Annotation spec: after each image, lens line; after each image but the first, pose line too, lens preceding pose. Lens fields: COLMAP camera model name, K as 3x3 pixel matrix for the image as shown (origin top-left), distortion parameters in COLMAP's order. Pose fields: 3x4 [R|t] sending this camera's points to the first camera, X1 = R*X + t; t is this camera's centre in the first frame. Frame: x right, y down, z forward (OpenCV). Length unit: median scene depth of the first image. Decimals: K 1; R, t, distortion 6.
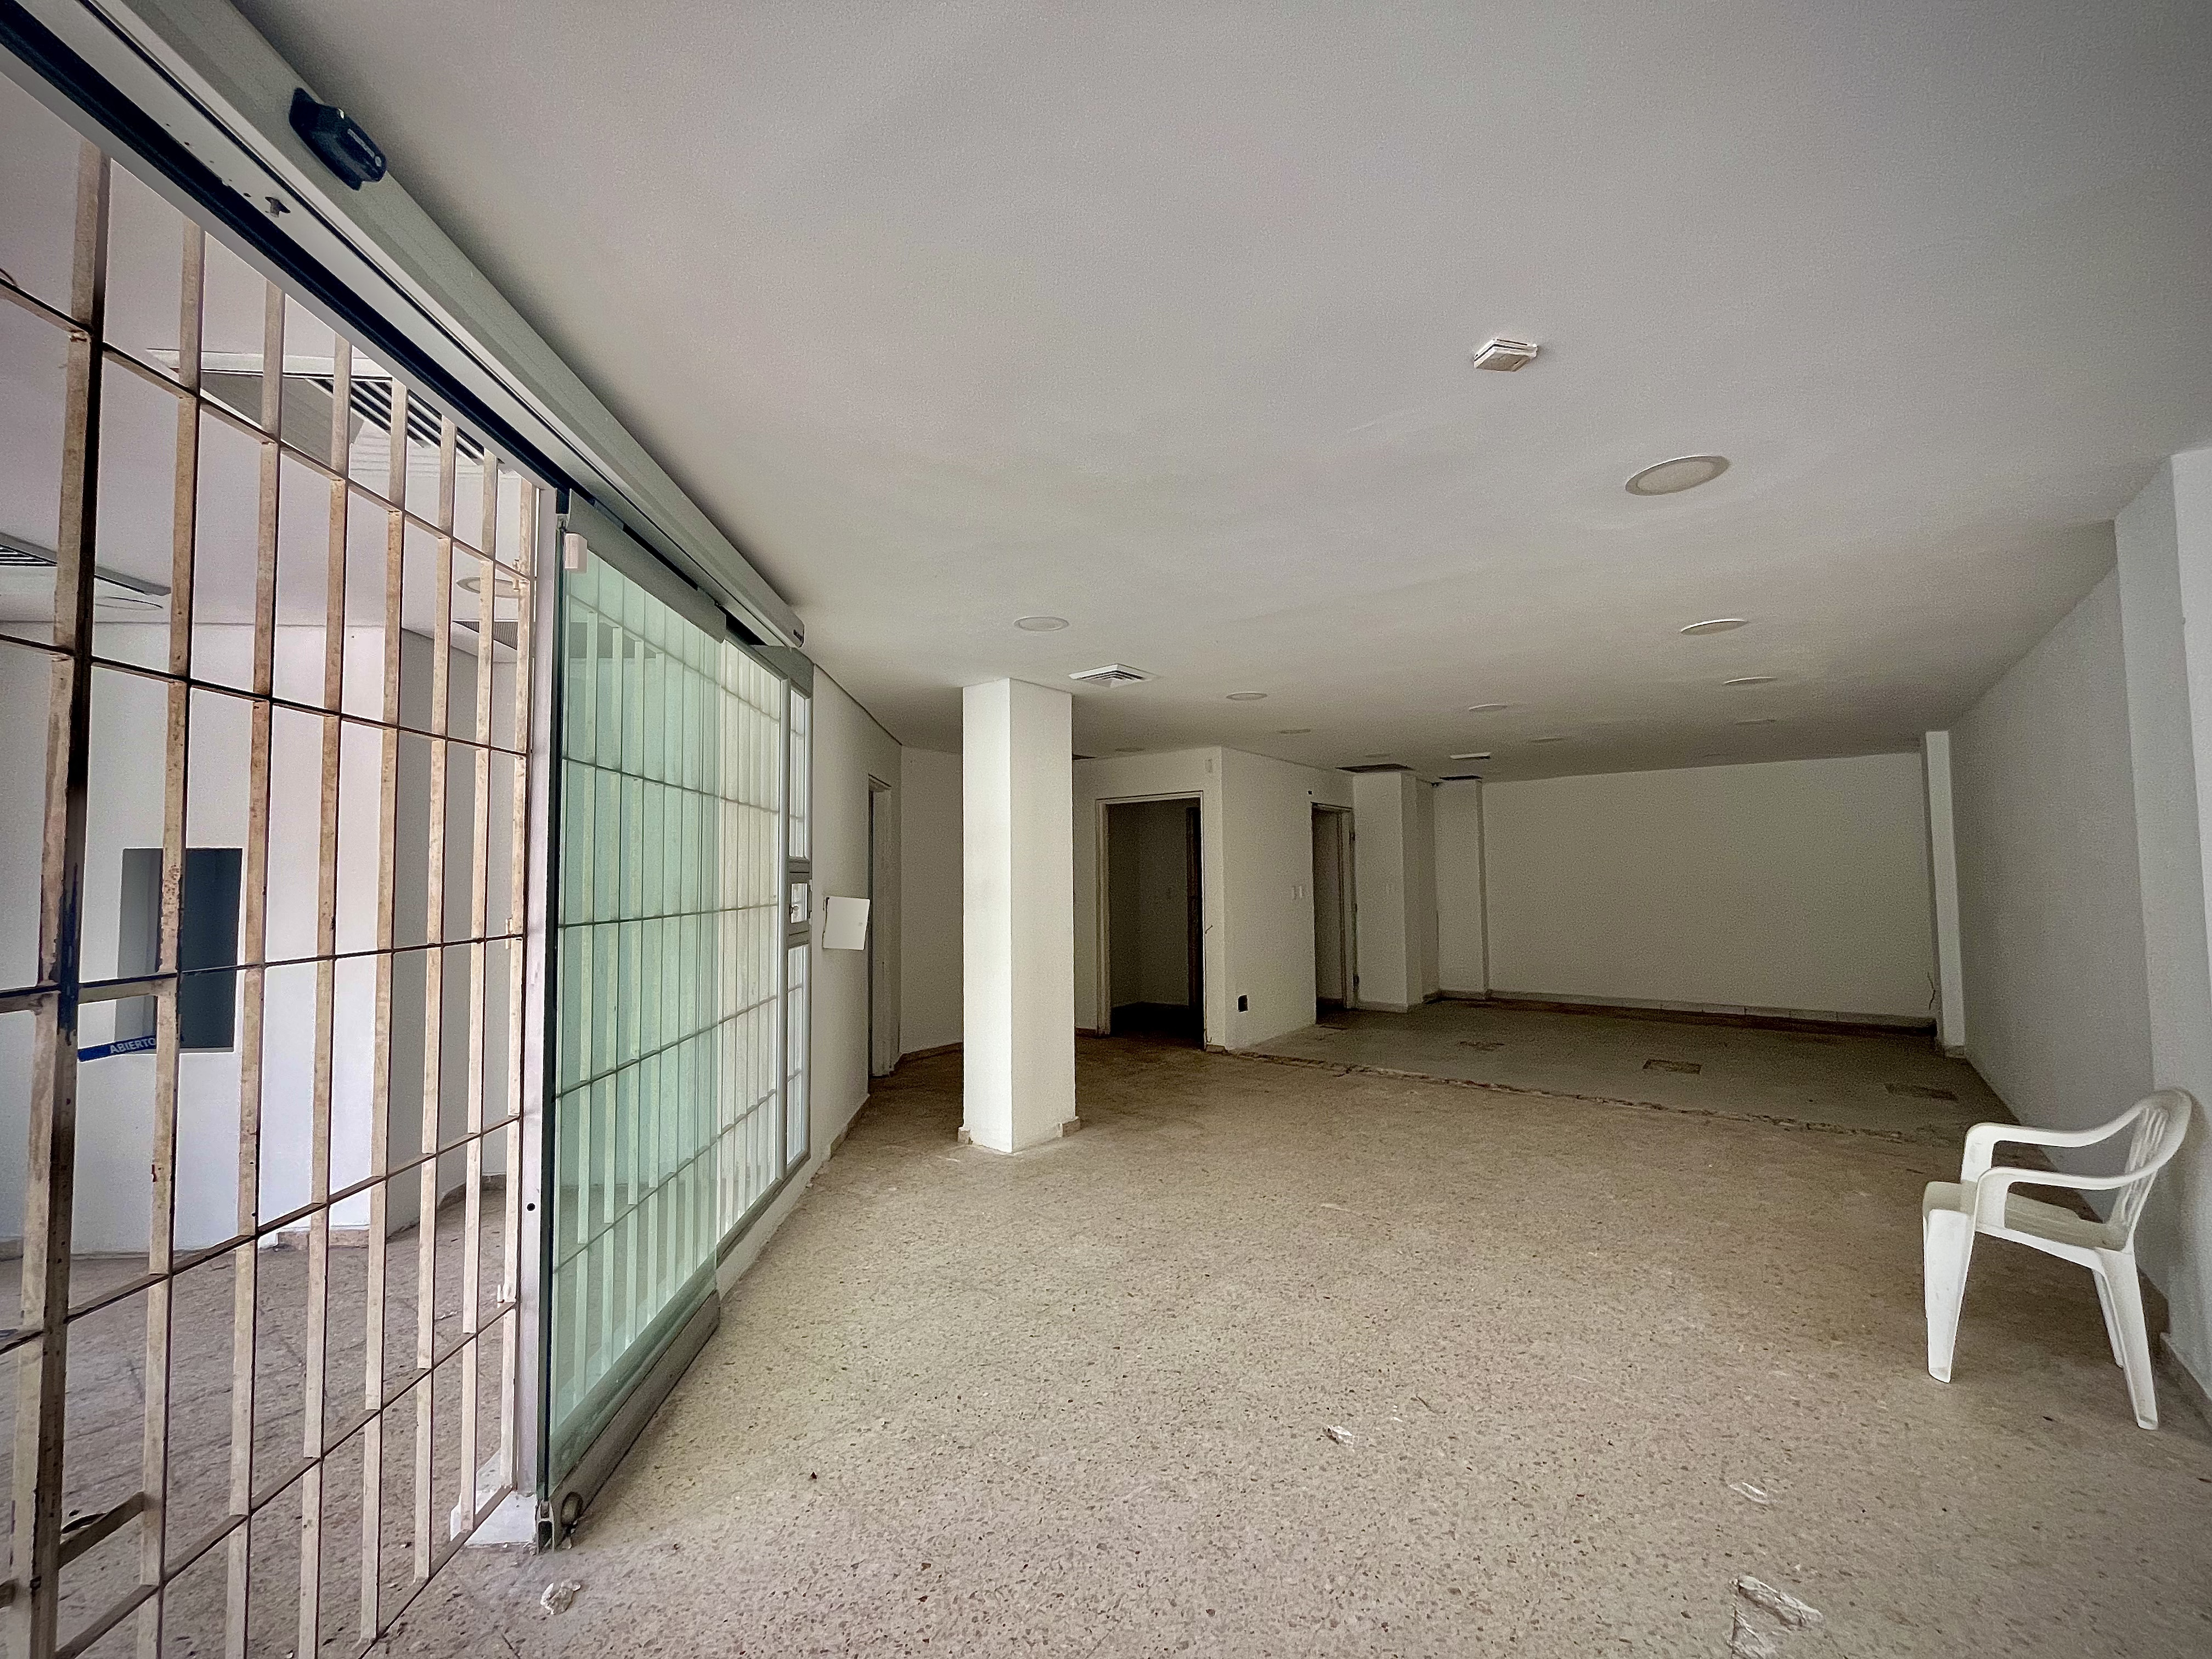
lens RADIAL K [[887.8, 0, 1106.0], [0, 887.8, 829.5], [0, 0, 1]] dist [-0.001809, -0.000024]
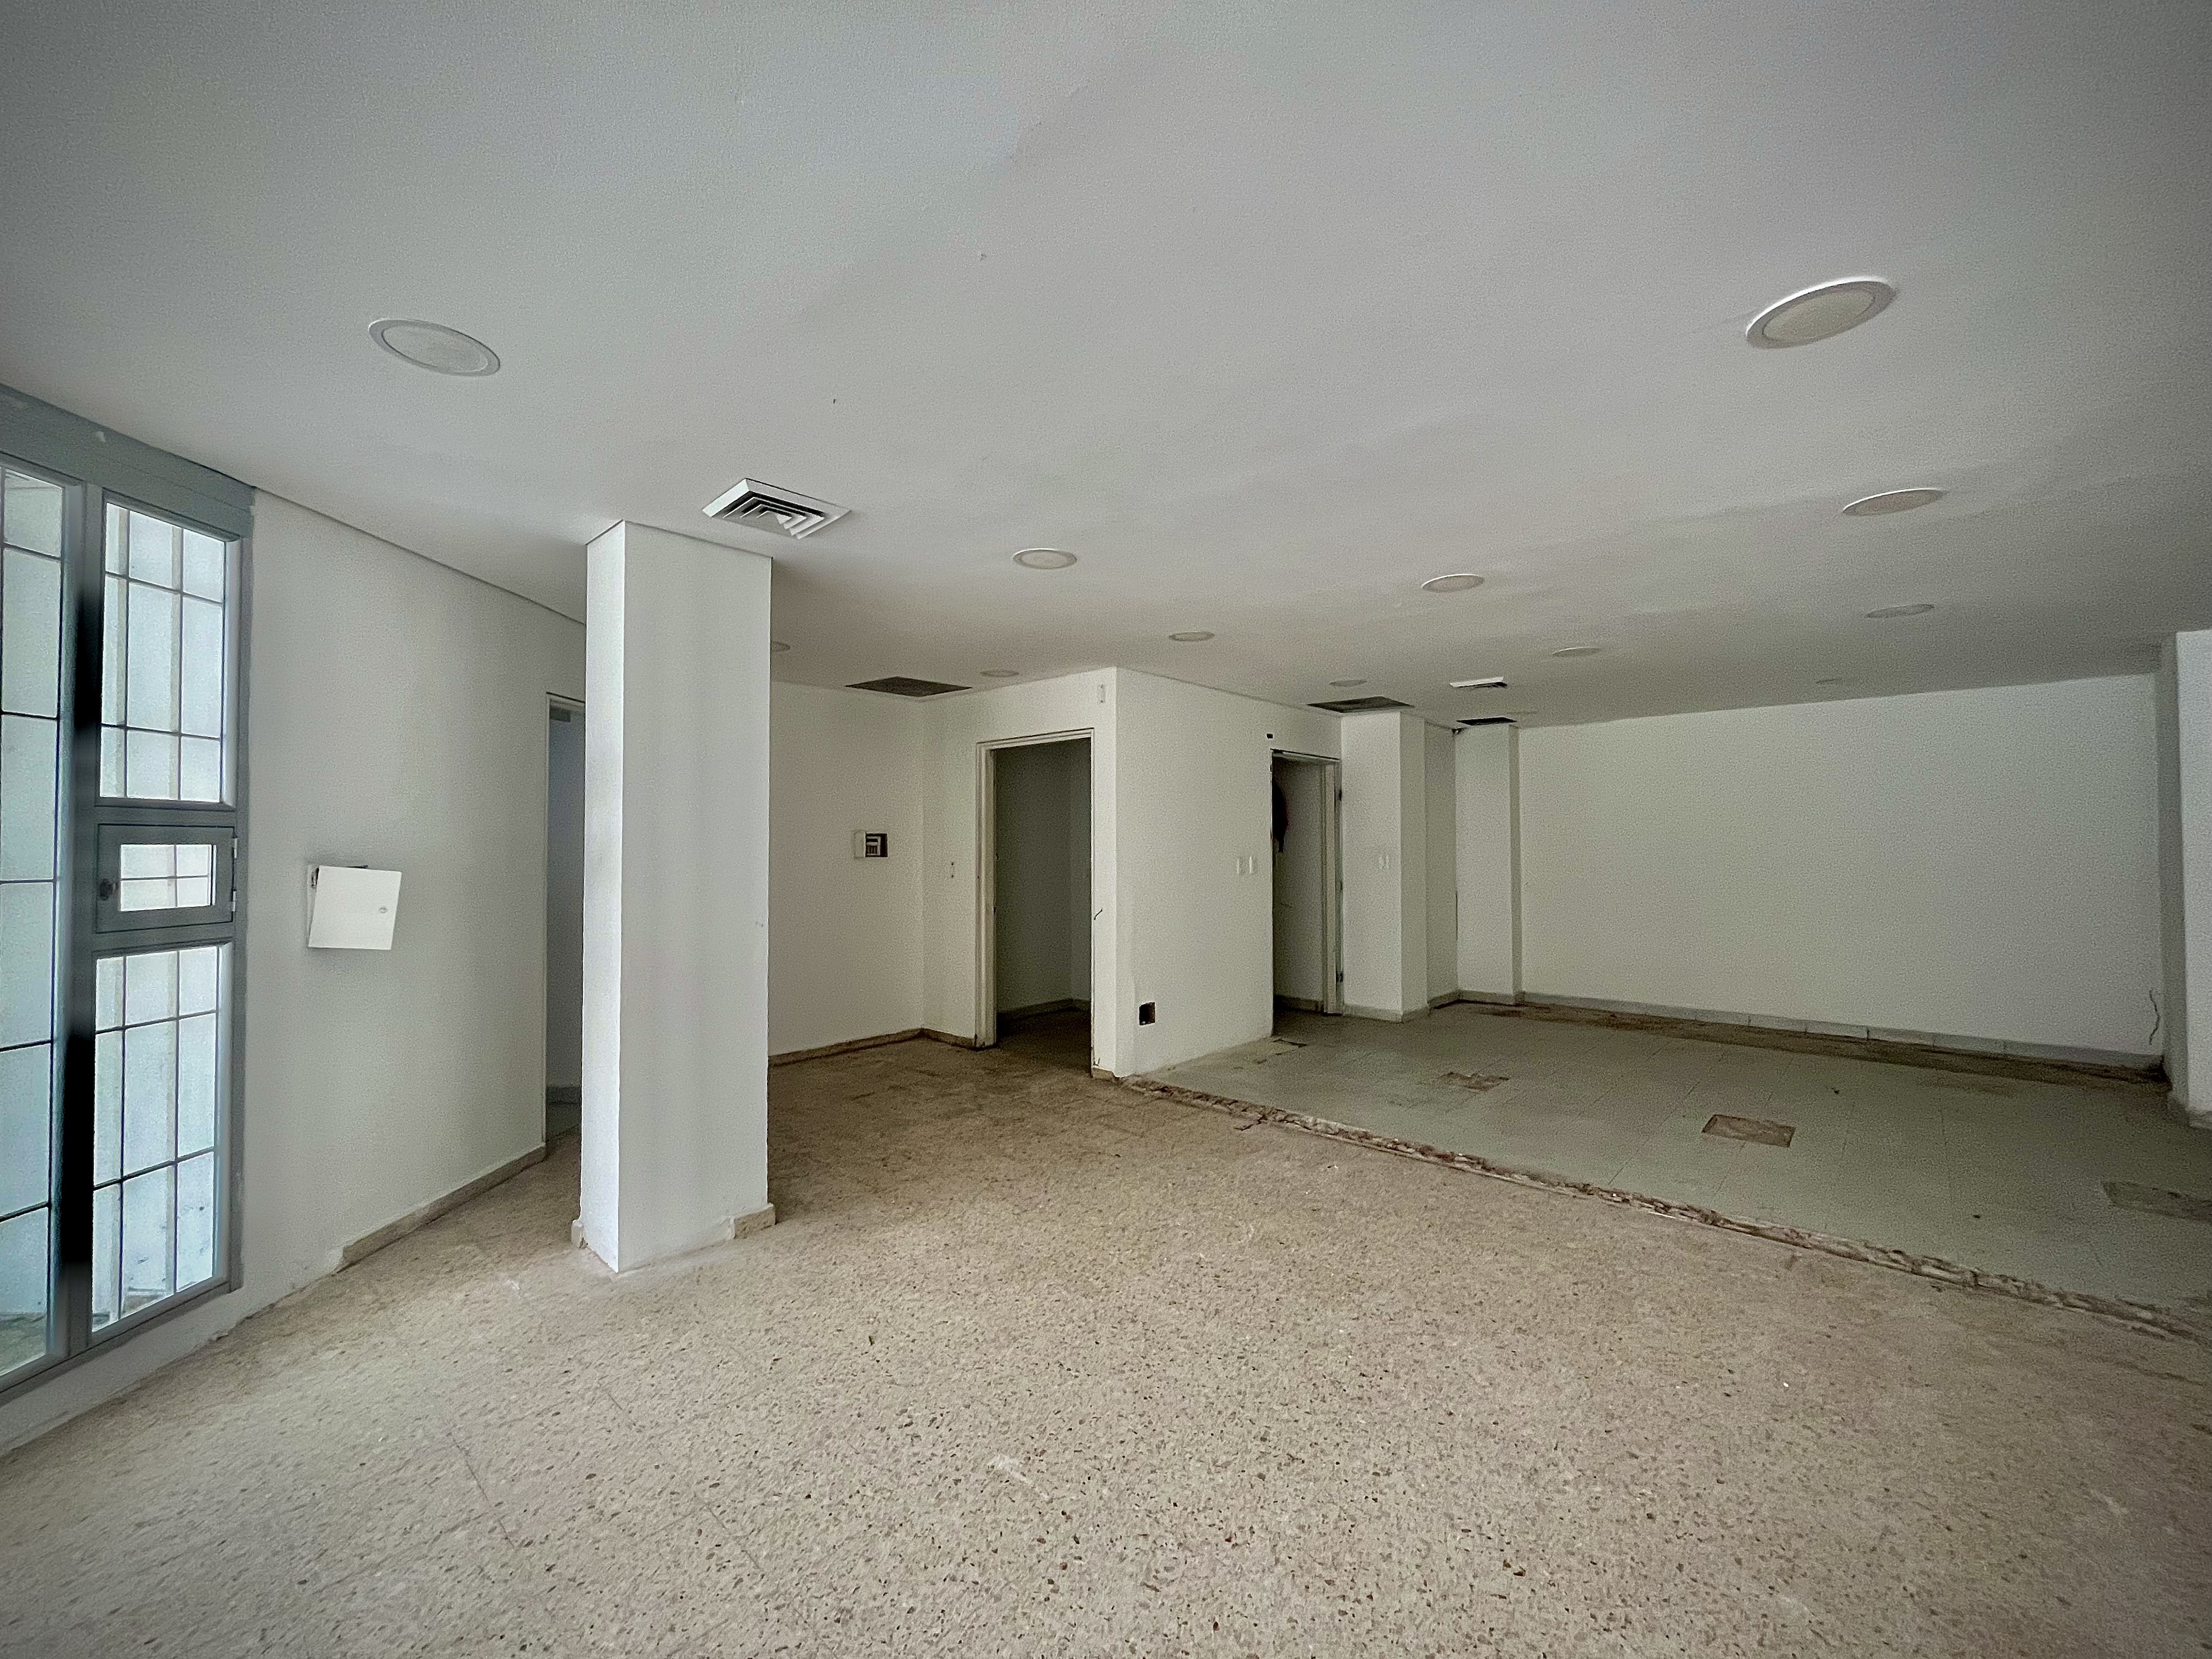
lens RADIAL K [[893.3, 0, 1106.0], [0, 893.3, 829.5], [0, 0, 1]] dist [0.001409, -0.000176]
pose [[0.996218, 0.007795, -0.086541, 0.168654], [-0.004815, 0.999390, 0.034590, 0.013943], [0.086758, -0.034042, 0.995648, 0.233265]]
